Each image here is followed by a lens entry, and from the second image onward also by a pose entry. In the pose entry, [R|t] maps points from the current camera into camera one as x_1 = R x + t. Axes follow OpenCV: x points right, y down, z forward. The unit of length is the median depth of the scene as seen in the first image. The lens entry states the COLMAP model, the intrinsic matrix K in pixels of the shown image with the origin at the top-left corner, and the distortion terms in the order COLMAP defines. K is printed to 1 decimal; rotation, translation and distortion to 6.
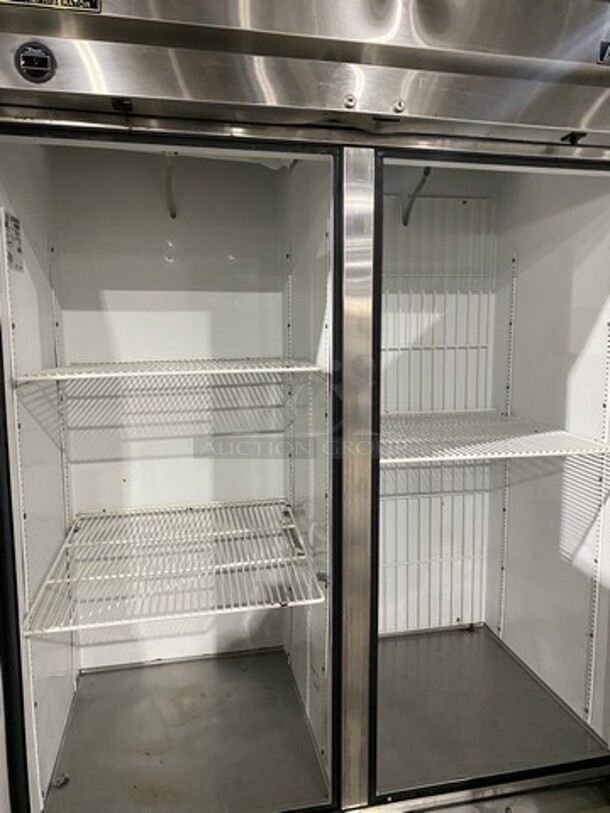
lens RADIAL K [[587.6, 0, 305.0], [0, 587.6, 406.5], [0, 0, 1]] dist [0.024894, -0.003452]
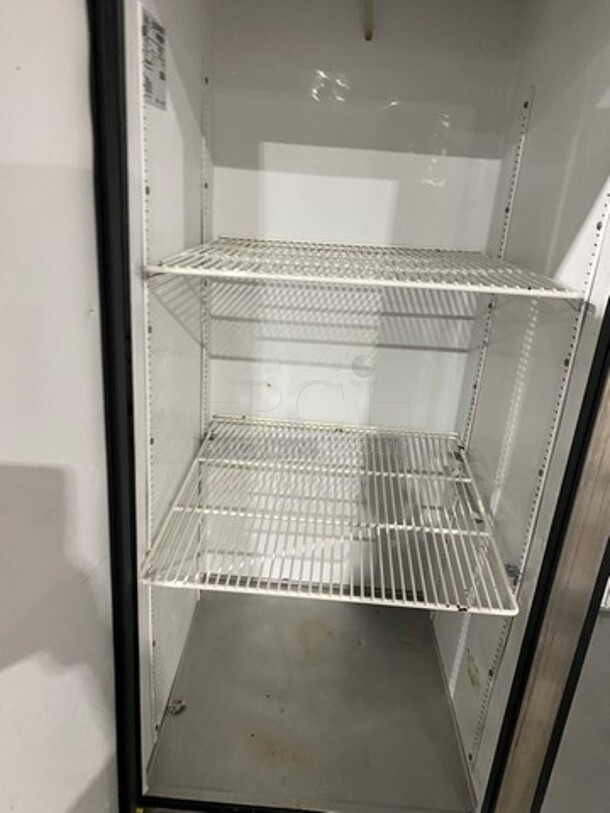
lens RADIAL K [[594.0, 0, 305.0], [0, 594.0, 406.5], [0, 0, 1]] dist [0.126365, -0.198290]
pose [[0.967207, 0.150819, -0.204362, -0.078198], [-0.105178, 0.970213, 0.218228, -0.040388], [0.231187, -0.189578, 0.954260, 0.193395]]
